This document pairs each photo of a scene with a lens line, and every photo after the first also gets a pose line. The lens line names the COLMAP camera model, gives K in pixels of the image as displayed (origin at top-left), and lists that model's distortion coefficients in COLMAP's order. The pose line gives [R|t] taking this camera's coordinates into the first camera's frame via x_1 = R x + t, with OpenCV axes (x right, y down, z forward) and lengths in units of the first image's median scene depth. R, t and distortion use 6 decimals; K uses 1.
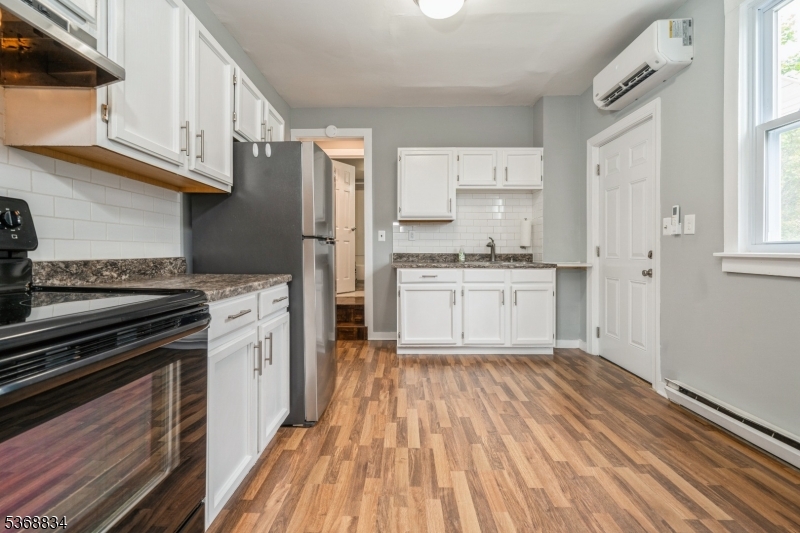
lens RADIAL K [[350.5, 0, 389.5], [0, 350.5, 268.7], [0, 0, 1]] dist [-0.003645, 0.000760]
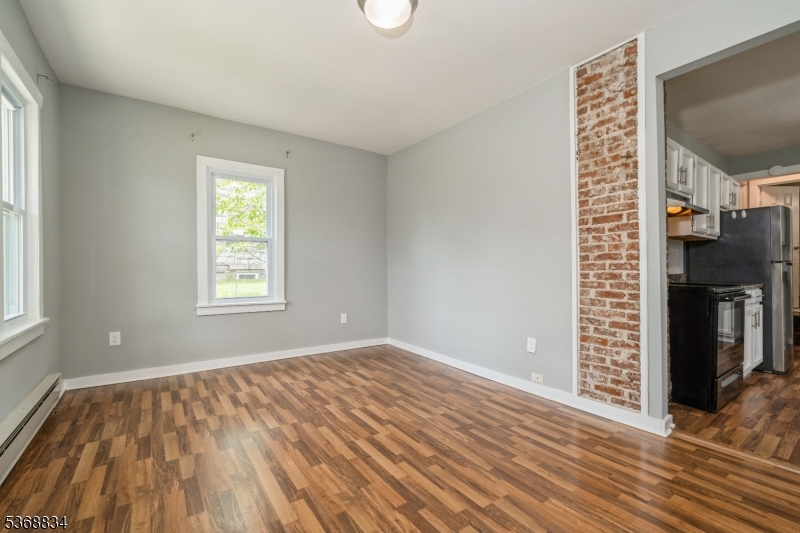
lens RADIAL K [[350.5, 0, 389.5], [0, 350.5, 268.7], [0, 0, 1]] dist [-0.003645, 0.000760]
pose [[0.600910, -0.001422, -0.799316, -0.006502], [-0.035342, 0.998973, -0.028346, 0.065482], [0.798535, 0.045283, 0.600243, -1.741717]]
